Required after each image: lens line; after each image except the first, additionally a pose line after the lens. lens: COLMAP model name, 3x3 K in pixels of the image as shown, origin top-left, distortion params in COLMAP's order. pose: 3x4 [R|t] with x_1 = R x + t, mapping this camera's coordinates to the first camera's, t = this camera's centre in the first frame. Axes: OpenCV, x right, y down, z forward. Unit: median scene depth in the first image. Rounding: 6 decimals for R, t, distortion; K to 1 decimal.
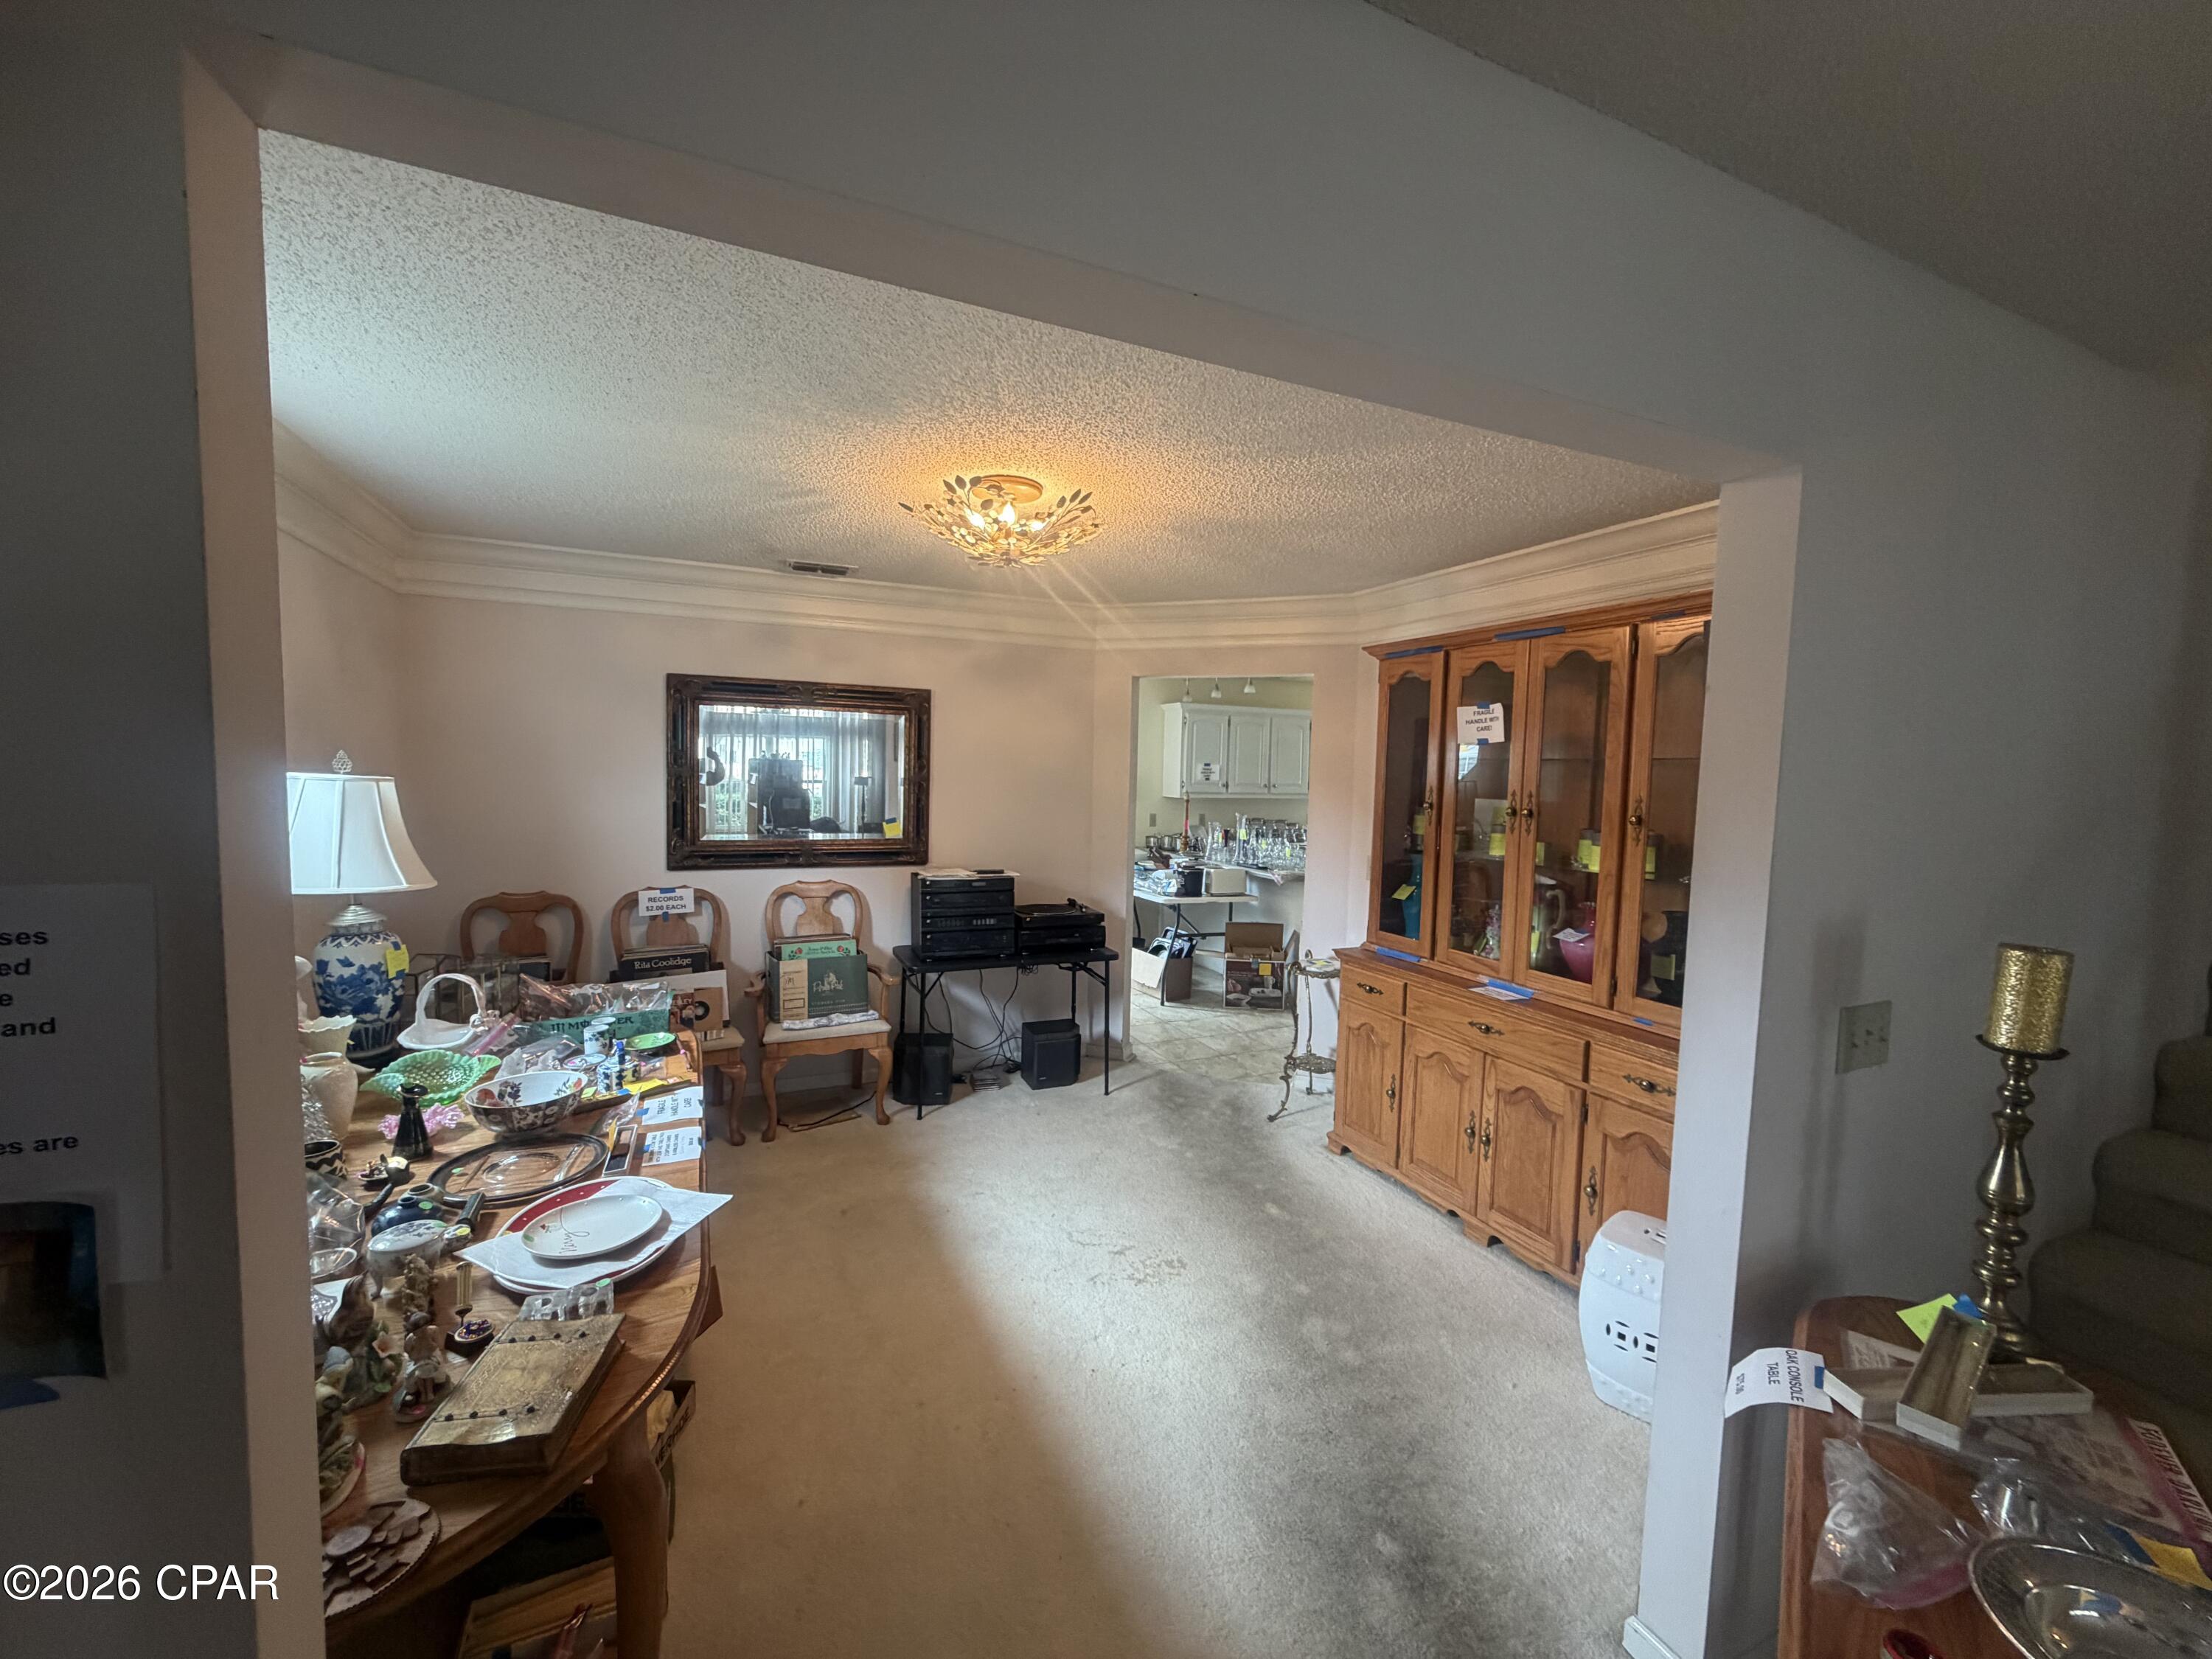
lens RADIAL K [[886.7, 0, 1099.6], [0, 886.7, 826.4], [0, 0, 1]] dist [-0.000013, -0.000231]
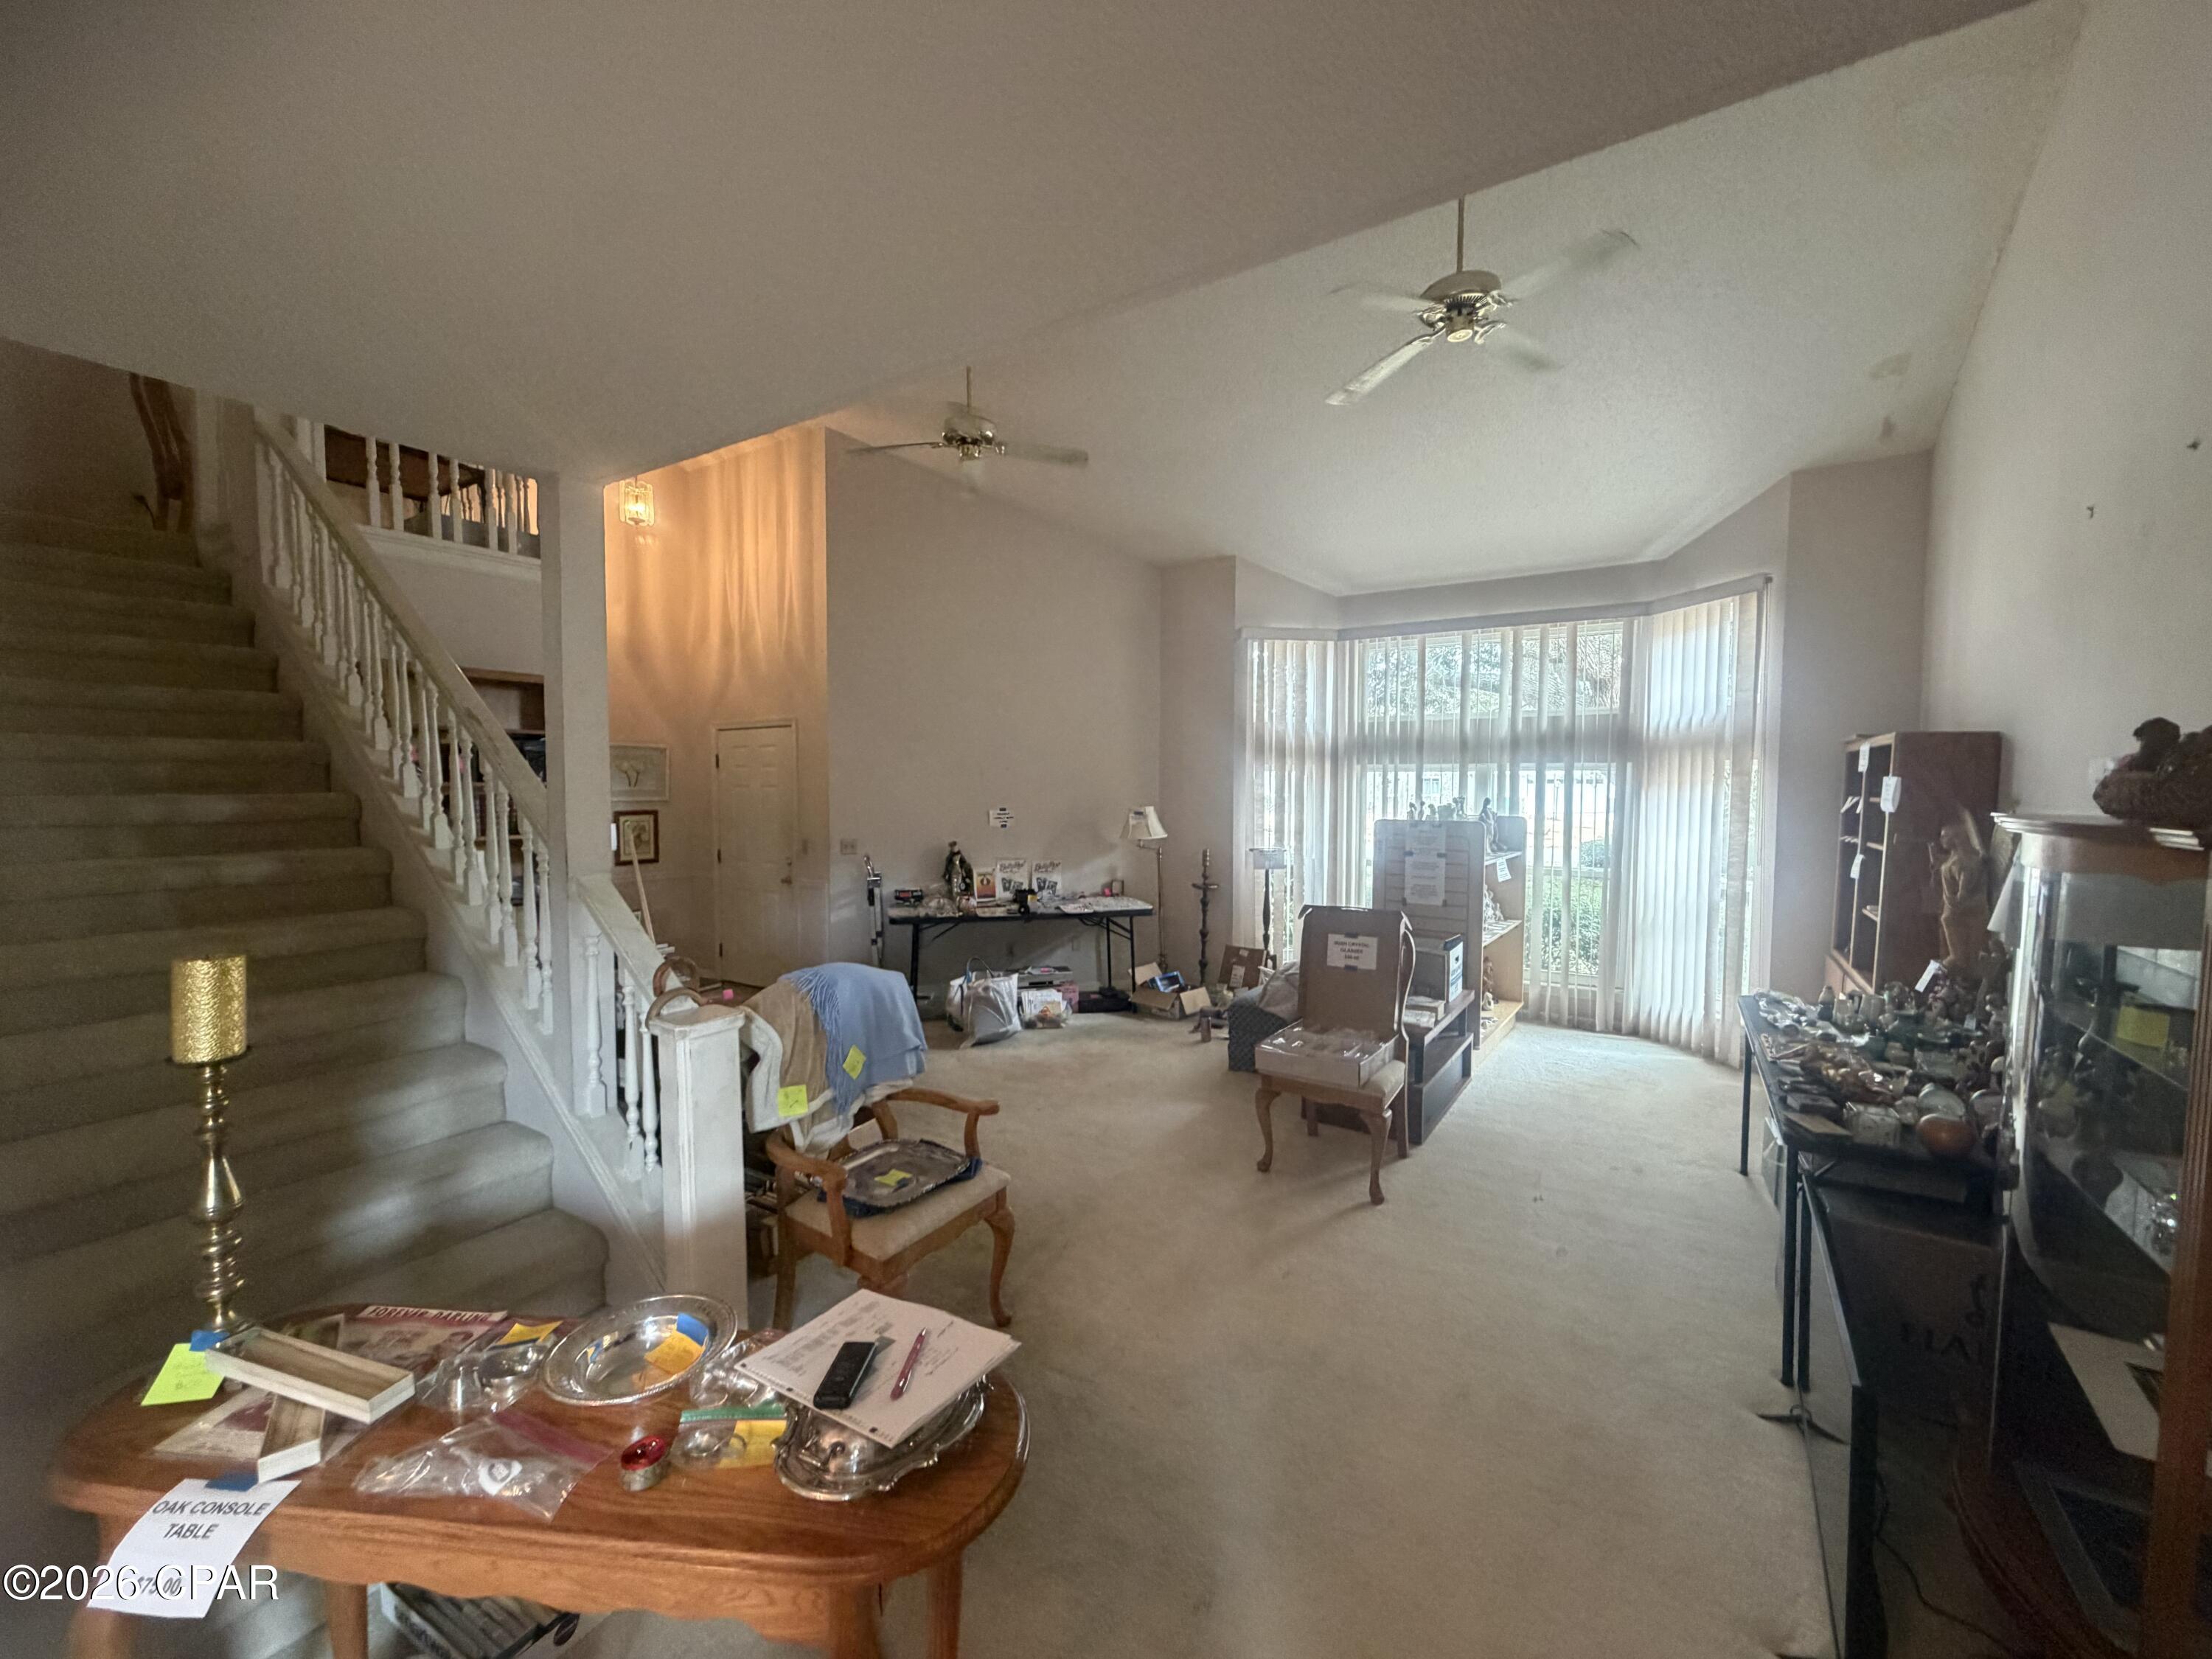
lens RADIAL K [[886.7, 0, 1094.7], [0, 886.7, 832.1], [0, 0, 1]] dist [-0.000013, -0.000231]
pose [[-0.530973, -0.070785, 0.844427, -0.303531], [0.047870, 0.992408, 0.113290, -0.065512], [-0.846036, 0.100577, -0.523553, 0.637164]]
